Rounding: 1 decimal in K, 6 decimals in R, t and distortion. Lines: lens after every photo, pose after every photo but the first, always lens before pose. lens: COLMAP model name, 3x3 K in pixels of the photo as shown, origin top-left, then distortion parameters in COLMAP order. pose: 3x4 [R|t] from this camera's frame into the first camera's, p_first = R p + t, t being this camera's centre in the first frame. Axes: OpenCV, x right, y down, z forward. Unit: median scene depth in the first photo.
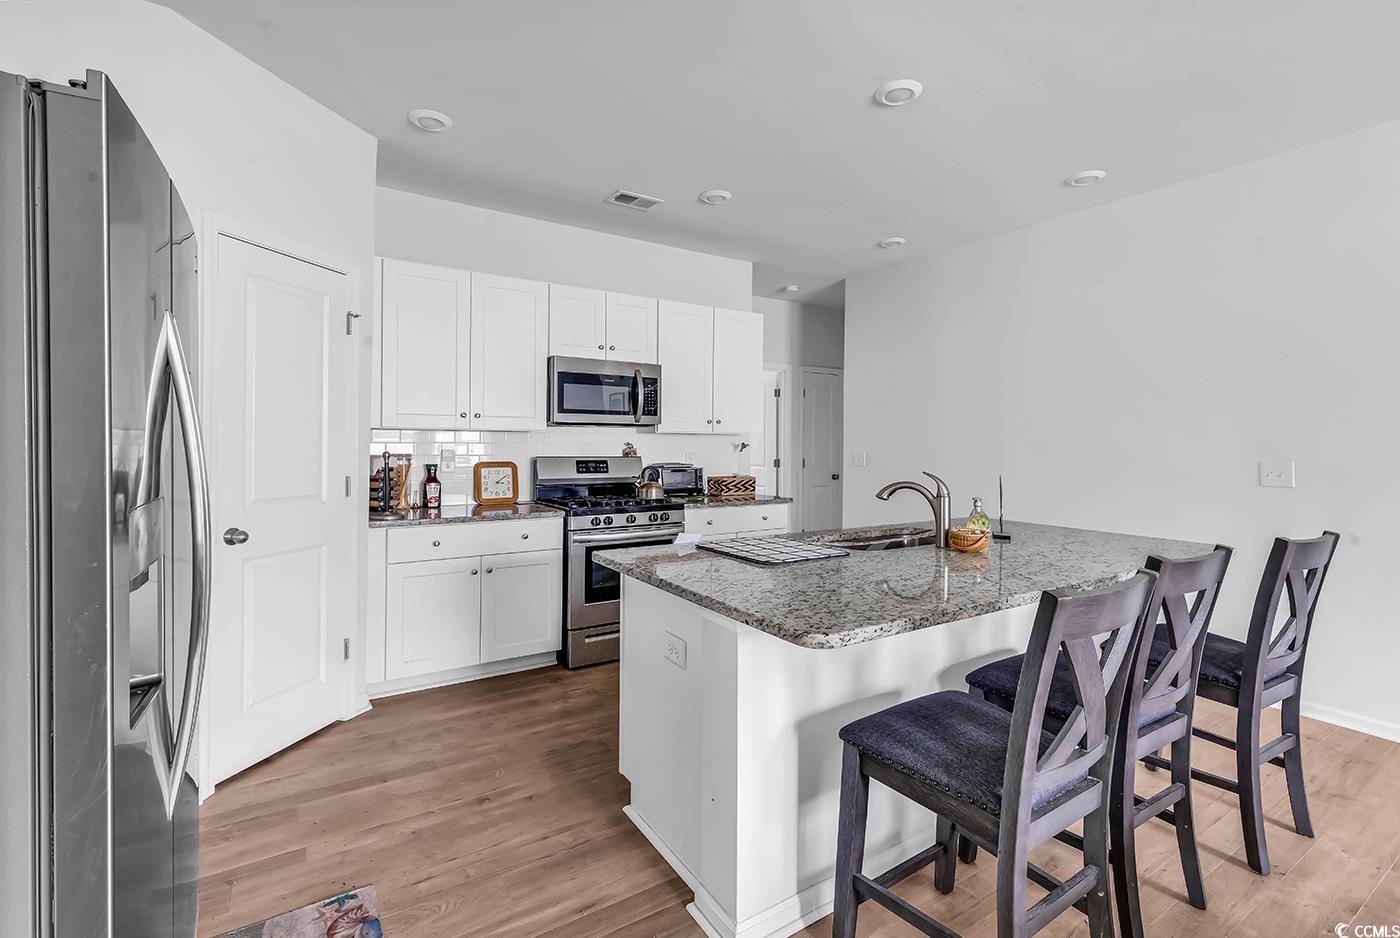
lens RADIAL K [[645.1, 0, 699.0], [0, 645.1, 446.2], [0, 0, 1]] dist [0.008624, -0.000436]
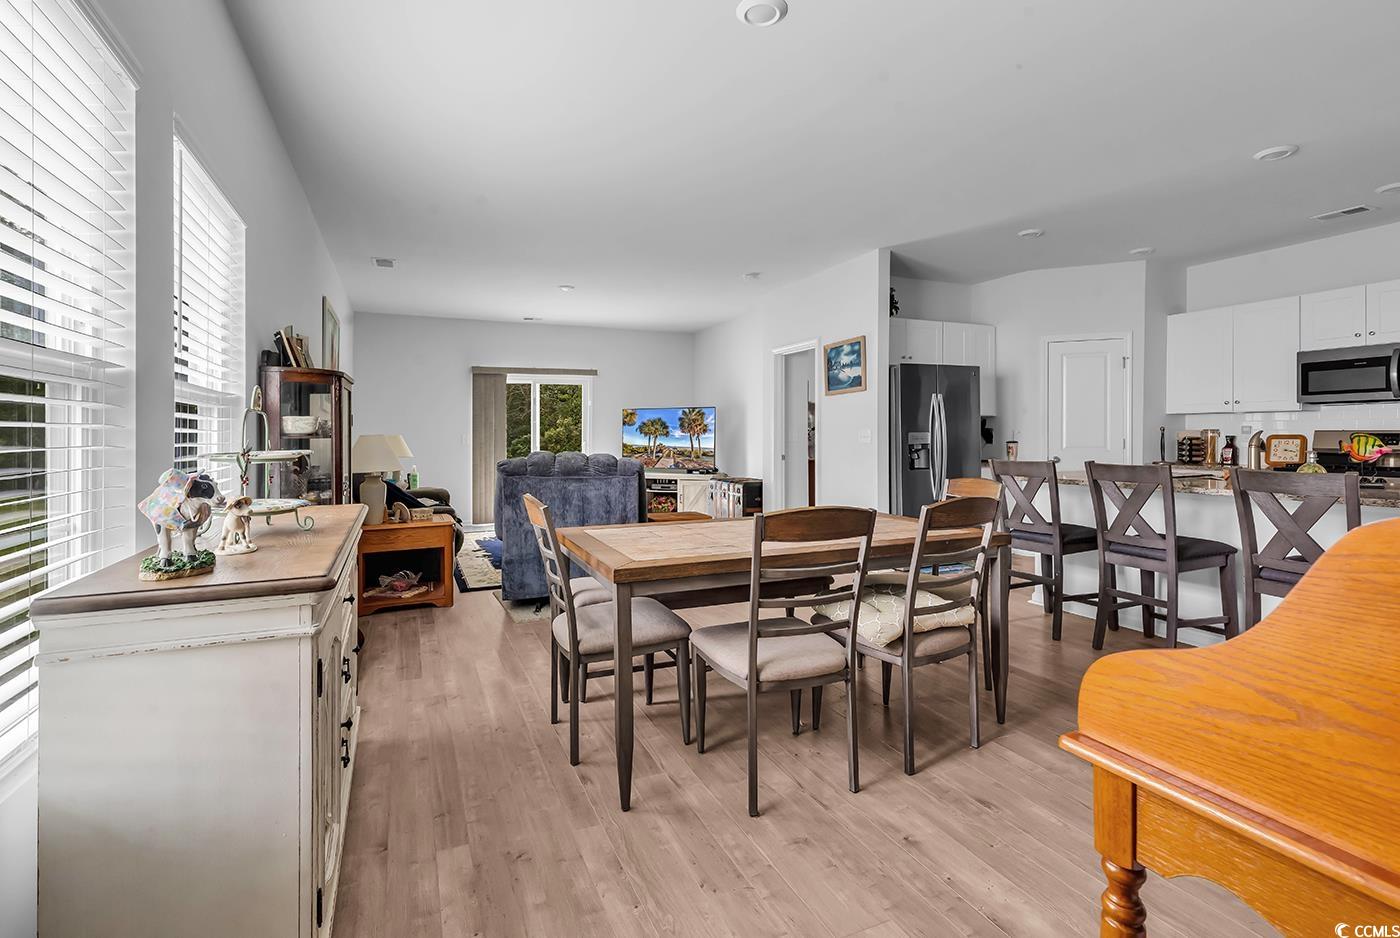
lens RADIAL K [[646.6, 0, 697.5], [0, 646.6, 429.9], [0, 0, 1]] dist [0.015371, 0.000363]
pose [[-0.160307, -0.014943, -0.986954, 1.386323], [-0.003441, 0.999888, -0.014580, 0.044374], [0.987061, 0.001059, -0.160340, 0.018852]]
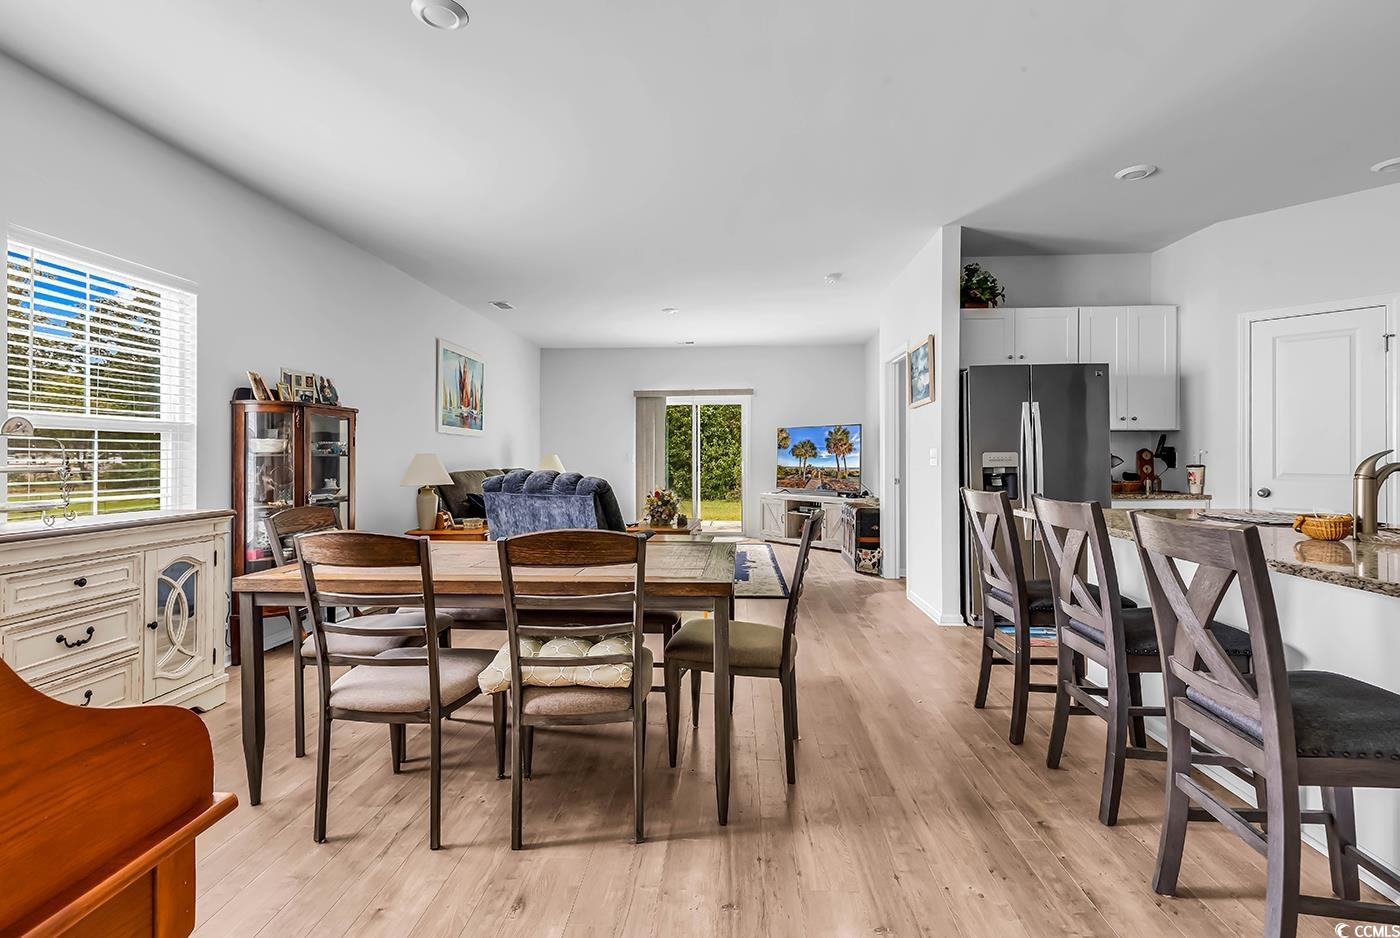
lens RADIAL K [[645.1, 0, 699.0], [0, 645.1, 446.2], [0, 0, 1]] dist [0.008624, -0.000436]
pose [[-0.594972, -0.018837, -0.803526, 1.077602], [-0.009322, 0.999820, -0.016536, 0.039773], [0.803693, -0.002348, -0.595040, 0.563966]]
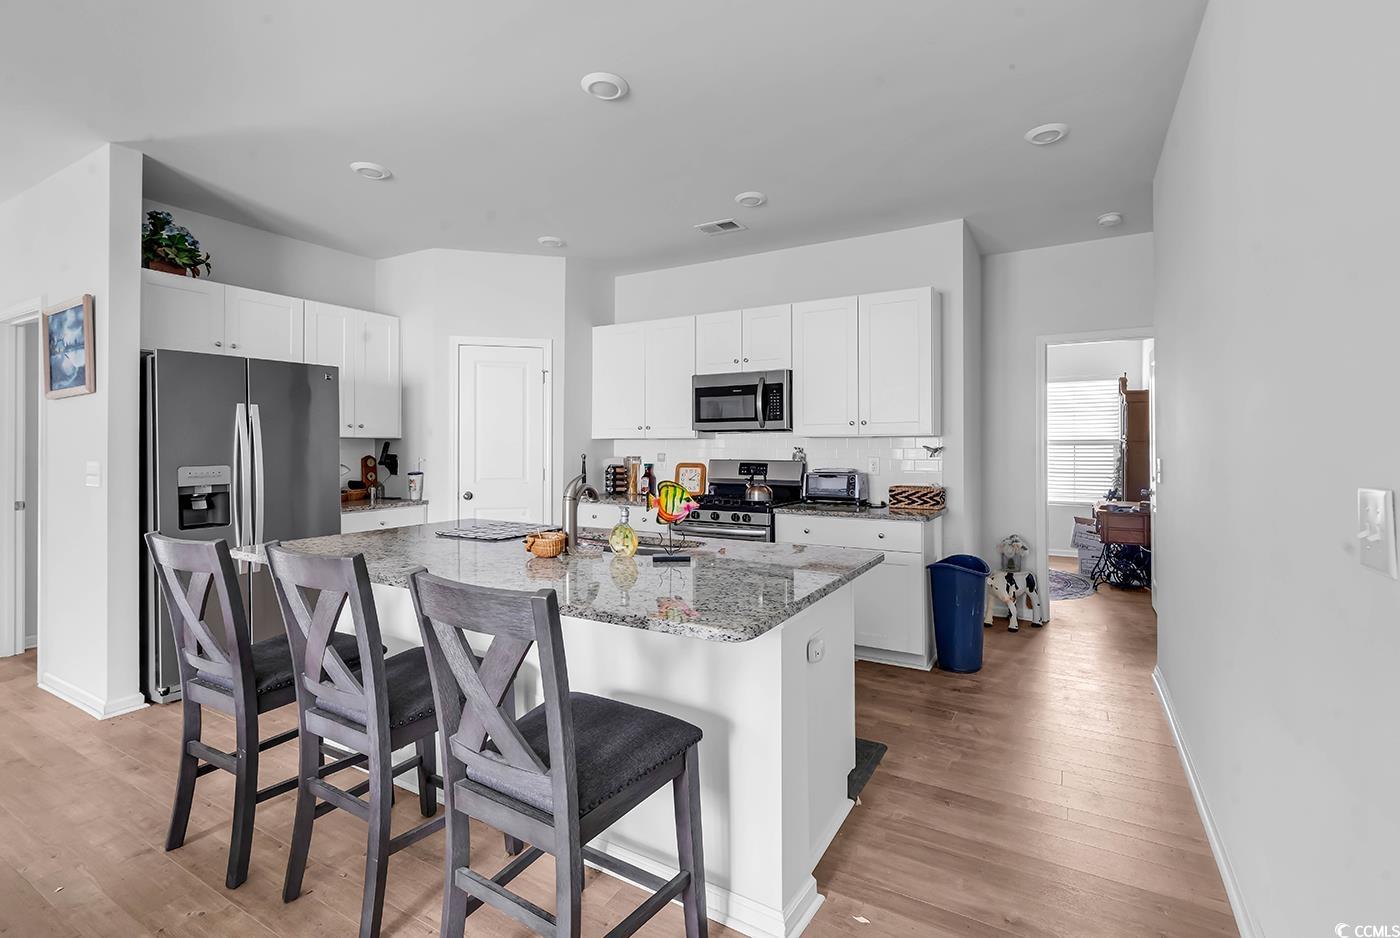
lens RADIAL K [[634.4, 0, 699.7], [0, 634.4, 446.6], [0, 0, 1]] dist [0.004313, -0.000106]
pose [[0.455280, -0.008257, -0.890310, 0.914083], [-0.000841, 0.999953, -0.009704, 0.004930], [0.890348, 0.005166, 0.455252, 0.514967]]
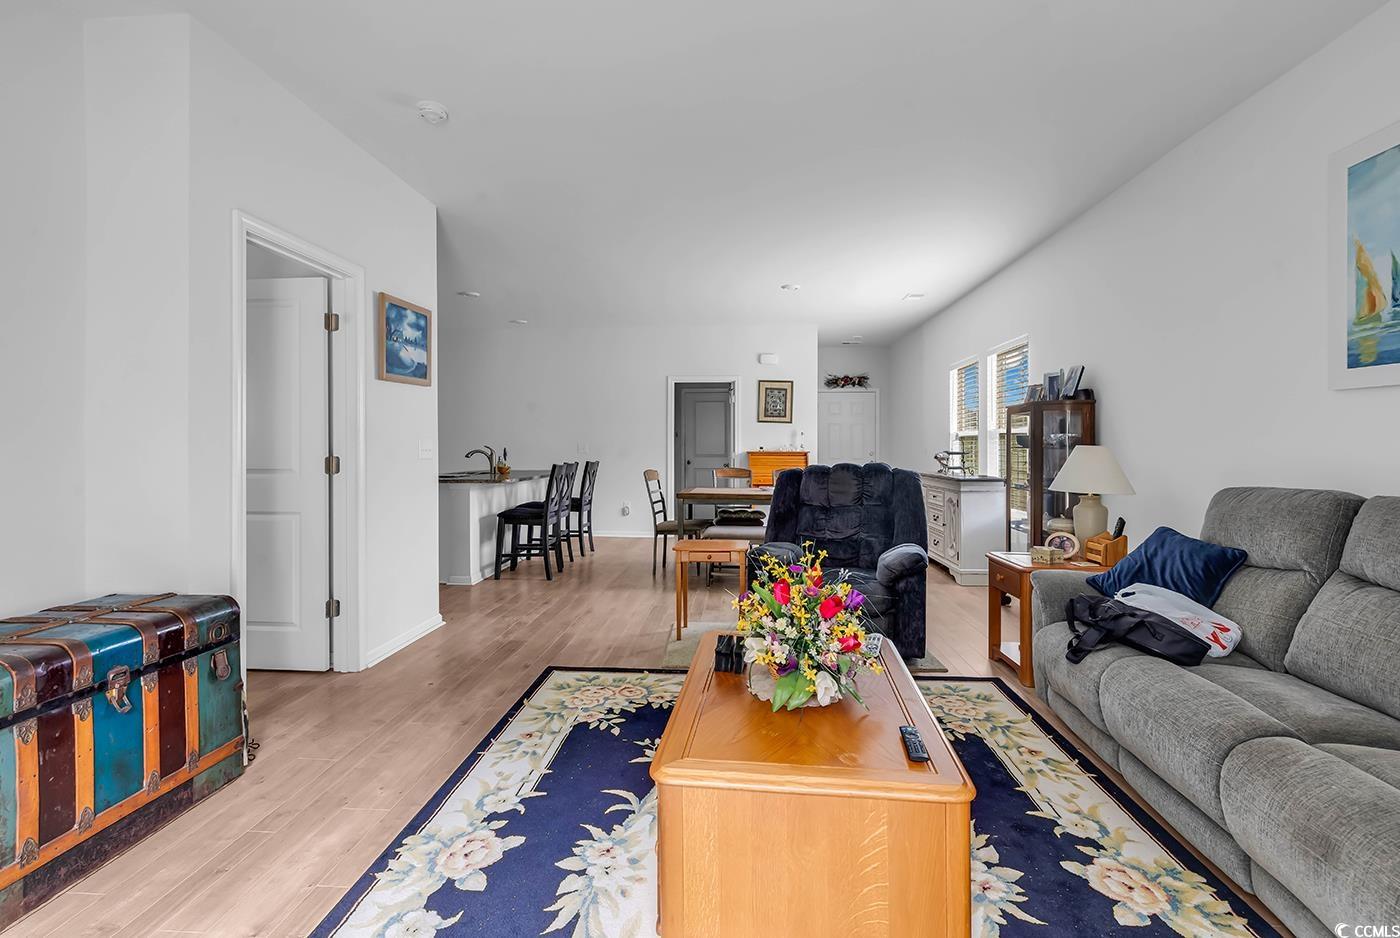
lens RADIAL K [[669.6, 0, 692.8], [0, 669.6, 452.3], [0, 0, 1]] dist [0.000063, -0.000128]
pose [[0.613295, -0.014471, 0.789721, -0.898134], [0.010523, 0.999893, 0.010151, 0.032615], [-0.789784, 0.002085, 0.613382, -0.930855]]
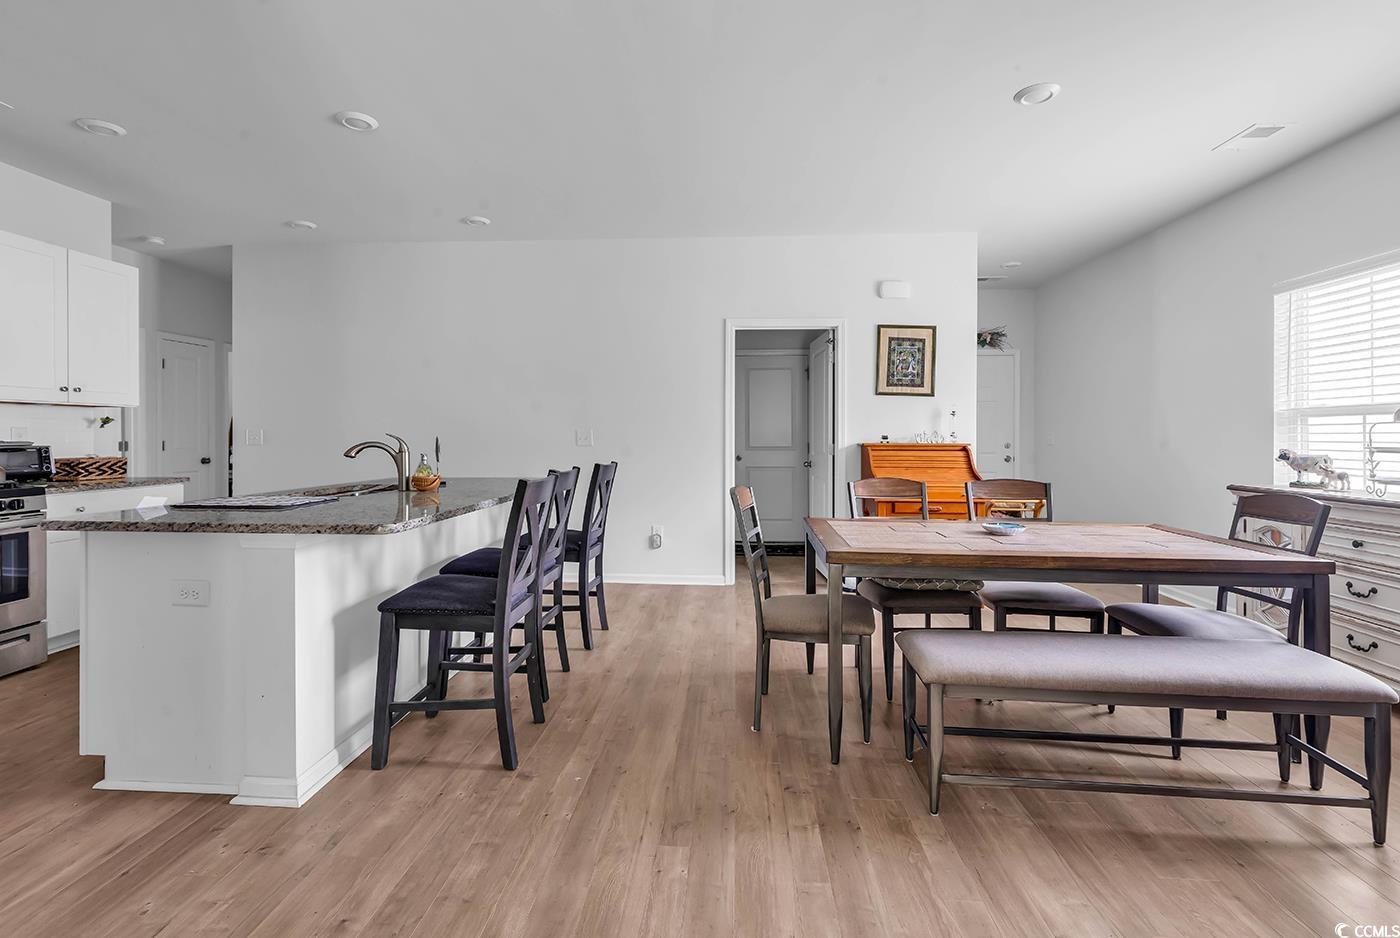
lens RADIAL K [[645.1, 0, 699.0], [0, 645.1, 446.2], [0, 0, 1]] dist [0.008624, -0.000436]
pose [[0.596388, -0.021926, 0.802397, -0.213112], [0.008265, 0.999742, 0.021175, 0.030007], [-0.802654, -0.005997, 0.596415, -0.172887]]
